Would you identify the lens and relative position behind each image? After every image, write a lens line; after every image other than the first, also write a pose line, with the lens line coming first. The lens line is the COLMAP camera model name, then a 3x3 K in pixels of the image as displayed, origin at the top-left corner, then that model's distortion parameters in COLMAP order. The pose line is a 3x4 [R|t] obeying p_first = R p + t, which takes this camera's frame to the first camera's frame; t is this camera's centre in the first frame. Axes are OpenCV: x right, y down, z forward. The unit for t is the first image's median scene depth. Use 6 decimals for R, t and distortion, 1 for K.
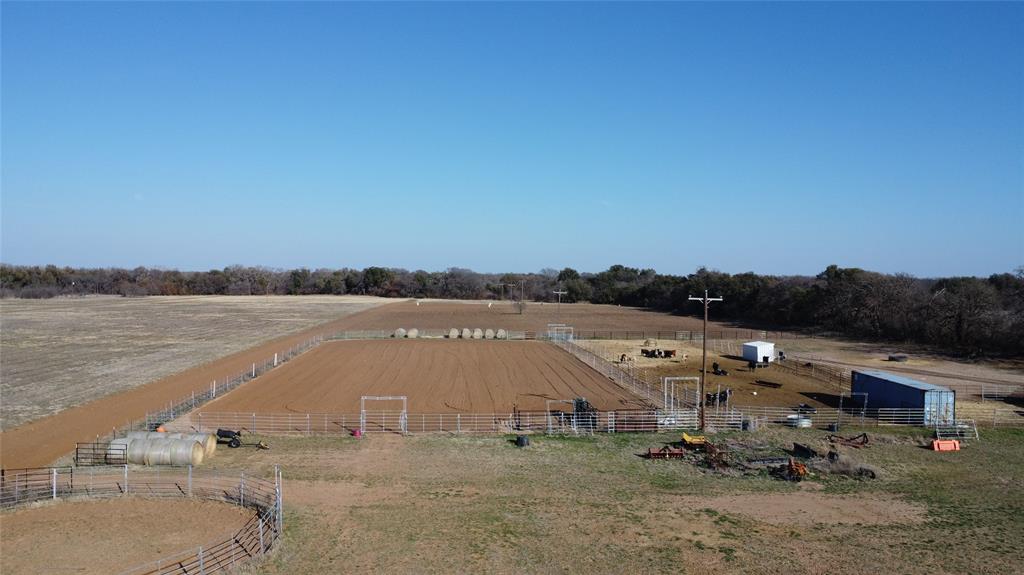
lens RADIAL K [[744.1, 0, 505.9], [0, 744.1, 282.2], [0, 0, 1]] dist [-0.024124, -0.018359]
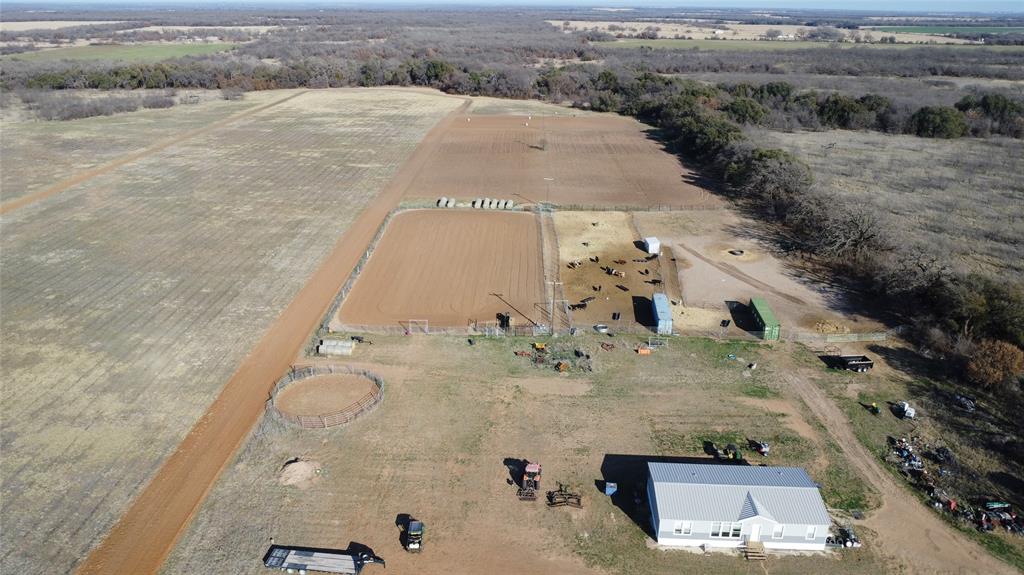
lens RADIAL K [[744.1, 0, 505.9], [0, 744.1, 282.2], [0, 0, 1]] dist [-0.024124, -0.018359]
pose [[0.995349, 0.030328, -0.091432, 0.100340], [0.003339, 0.937714, 0.347393, -0.238312], [0.096273, -0.346082, 0.933252, -0.354910]]
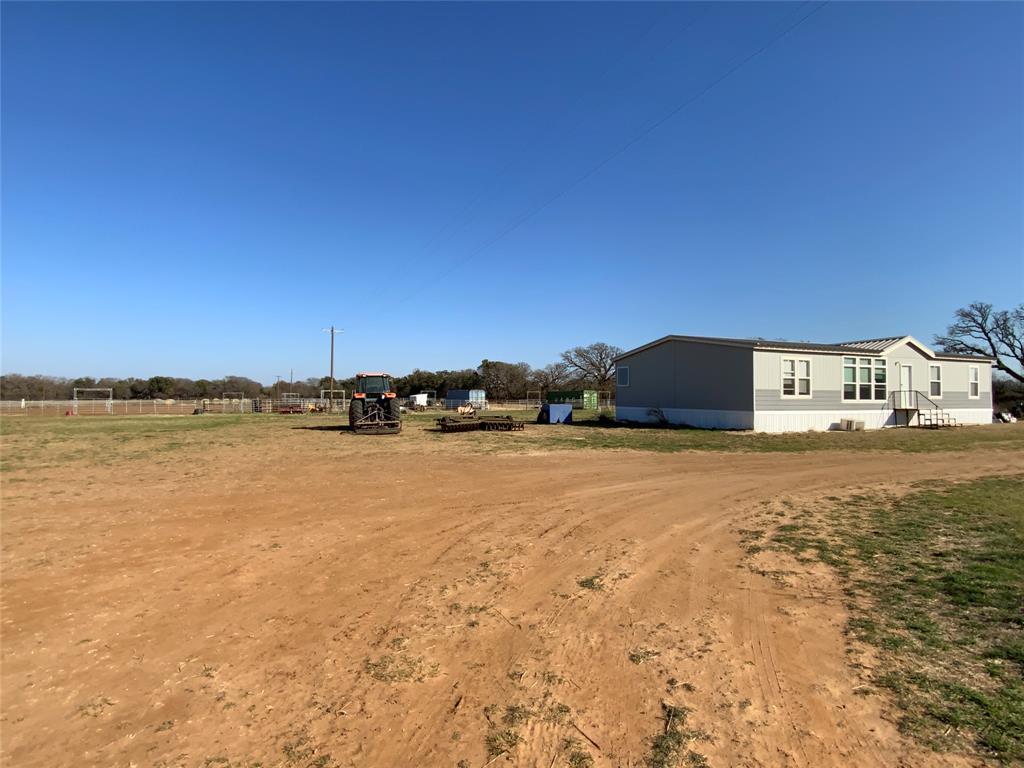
lens RADIAL K [[548.0, 0, 512.0], [0, 548.0, 384.0], [0, 0, 1]] dist [-0.003309, -0.000311]
pose [[0.927979, -0.001820, 0.372629, 0.056954], [0.012241, 0.999597, -0.025604, 0.054033], [-0.372432, 0.028321, 0.927627, -0.083031]]
